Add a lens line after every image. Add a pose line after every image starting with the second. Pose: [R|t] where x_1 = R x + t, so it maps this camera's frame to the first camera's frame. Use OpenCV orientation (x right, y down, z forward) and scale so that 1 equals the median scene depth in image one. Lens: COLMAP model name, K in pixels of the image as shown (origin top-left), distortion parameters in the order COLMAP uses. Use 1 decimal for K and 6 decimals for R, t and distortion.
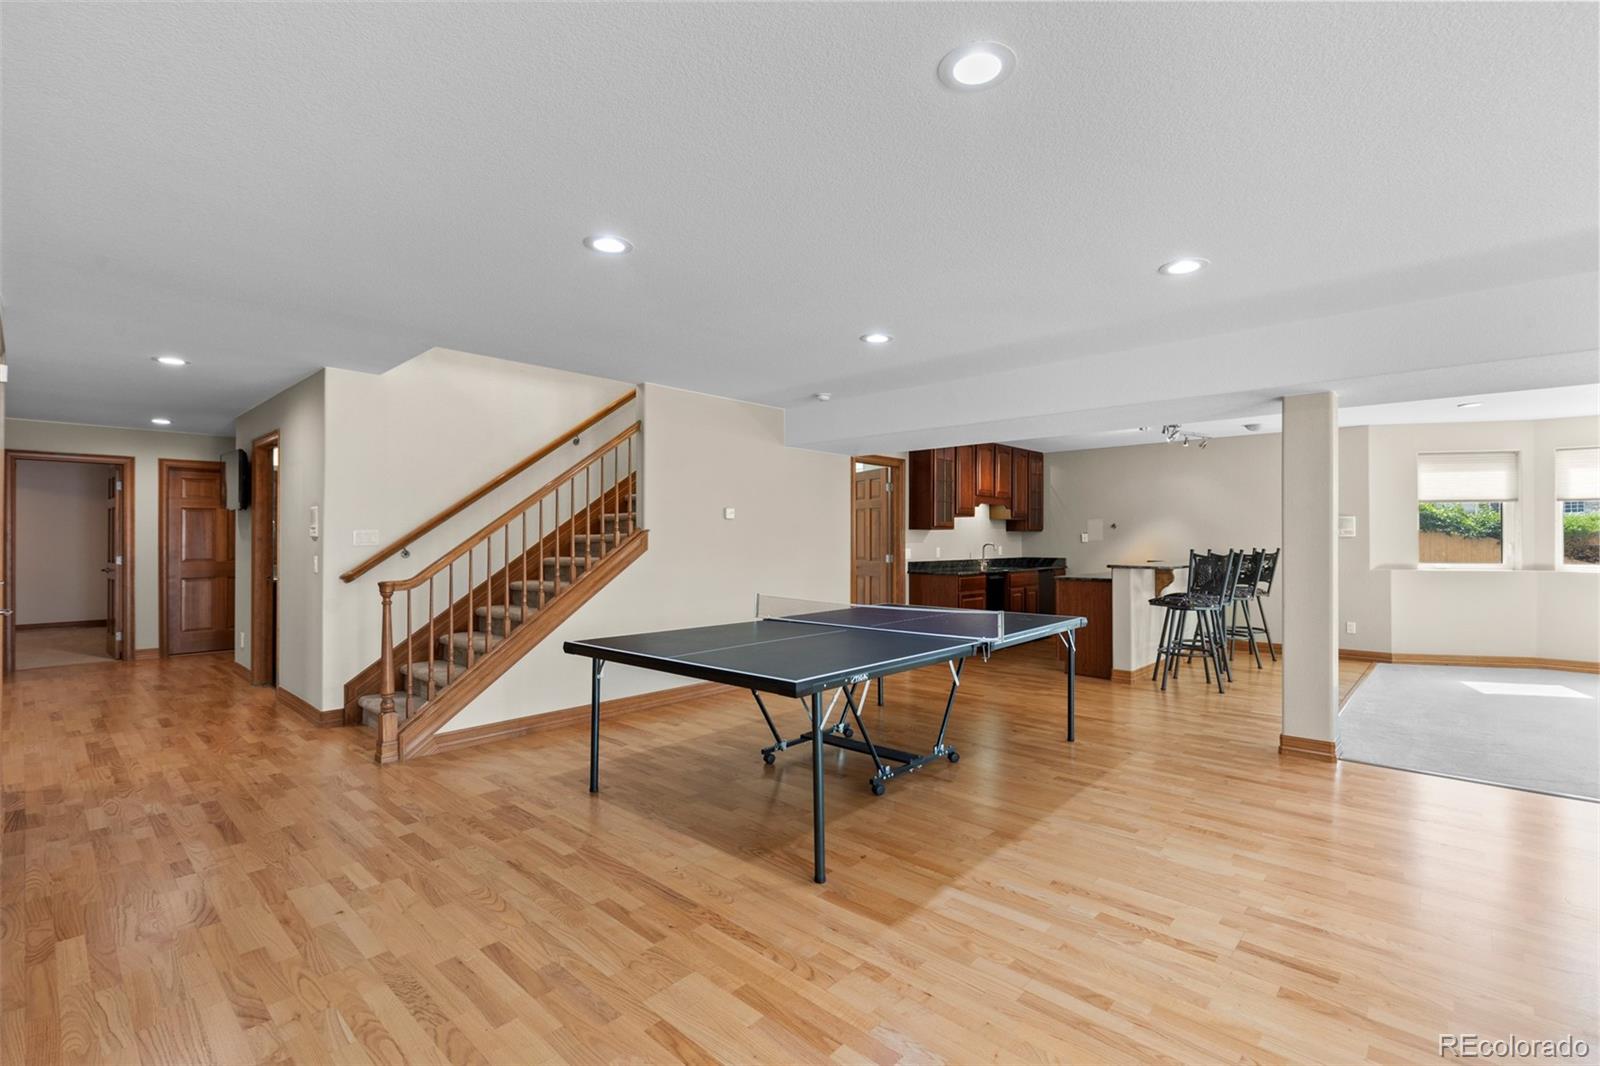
lens RADIAL K [[723.8, 0, 795.7], [0, 723.8, 530.6], [0, 0, 1]] dist [-0.000878, -0.000063]
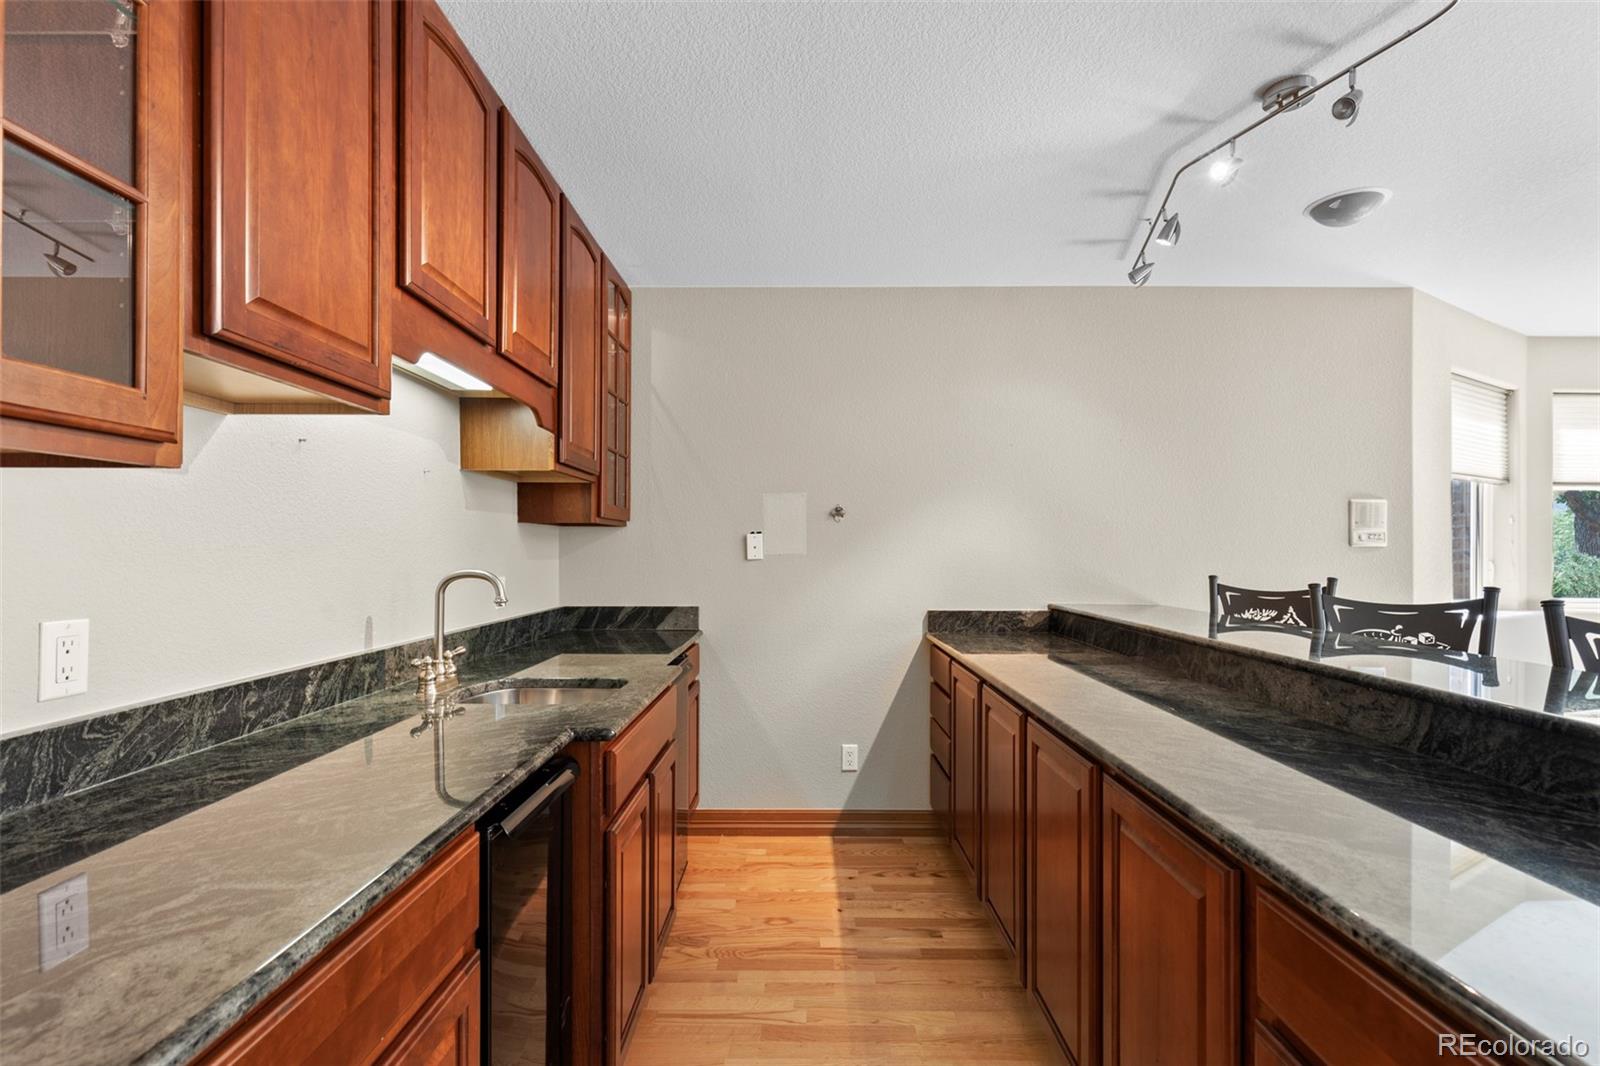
lens RADIAL K [[723.8, 0, 804.6], [0, 723.8, 547.6], [0, 0, 1]] dist [-0.000878, -0.000063]
pose [[0.732994, 0.003582, 0.680226, 0.219083], [-0.009437, 0.999943, 0.004904, 0.009700], [-0.680170, -0.010014, 0.732986, 0.870128]]
